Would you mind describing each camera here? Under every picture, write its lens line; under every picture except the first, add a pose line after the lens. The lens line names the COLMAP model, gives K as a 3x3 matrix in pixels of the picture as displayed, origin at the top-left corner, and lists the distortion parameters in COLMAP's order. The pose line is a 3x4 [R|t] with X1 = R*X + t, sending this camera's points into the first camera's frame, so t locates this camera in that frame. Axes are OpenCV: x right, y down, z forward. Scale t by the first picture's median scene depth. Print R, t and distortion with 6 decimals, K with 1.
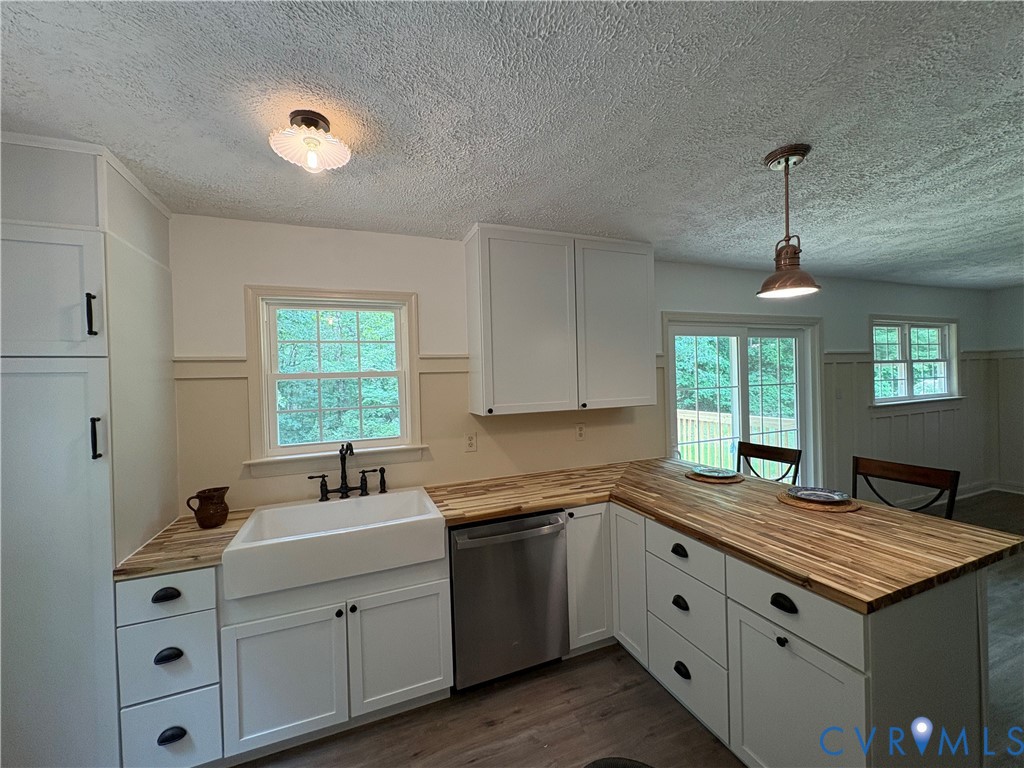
lens RADIAL K [[406.9, 0, 512.0], [0, 406.9, 384.0], [0, 0, 1]] dist [0.000120, -0.000046]
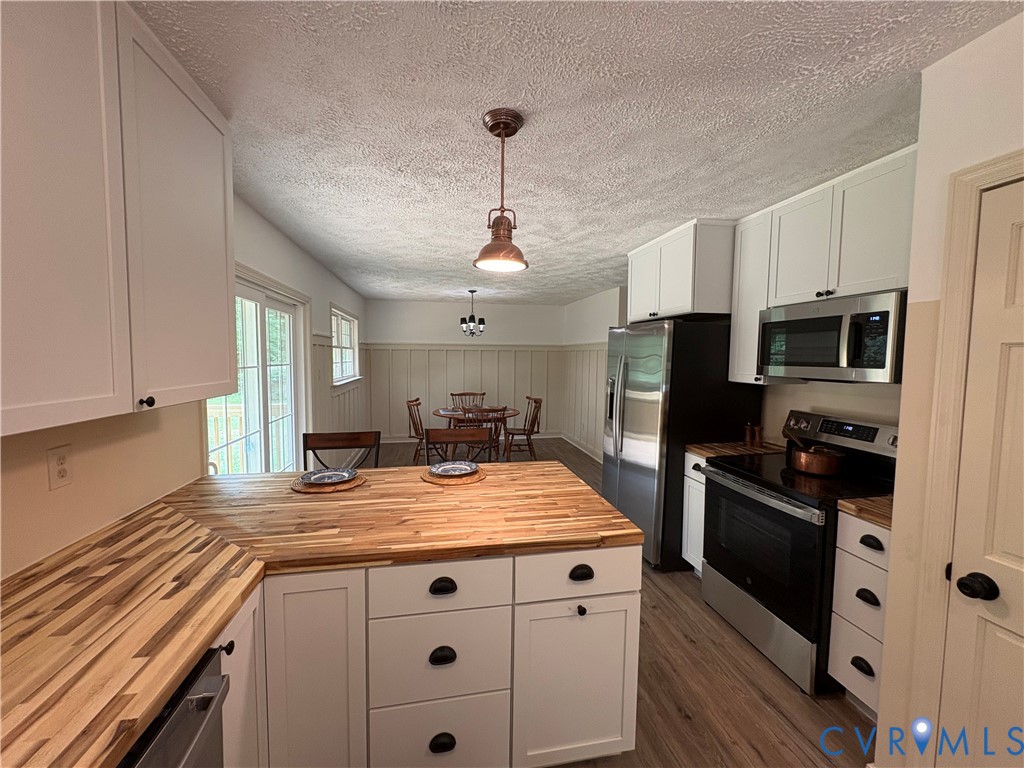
lens RADIAL K [[406.9, 0, 512.0], [0, 406.9, 384.0], [0, 0, 1]] dist [0.000120, -0.000046]
pose [[0.187228, -0.033508, 0.981745, -0.237827], [-0.004280, 0.999381, 0.034926, 0.019483], [-0.982307, -0.010741, 0.186968, 0.665042]]
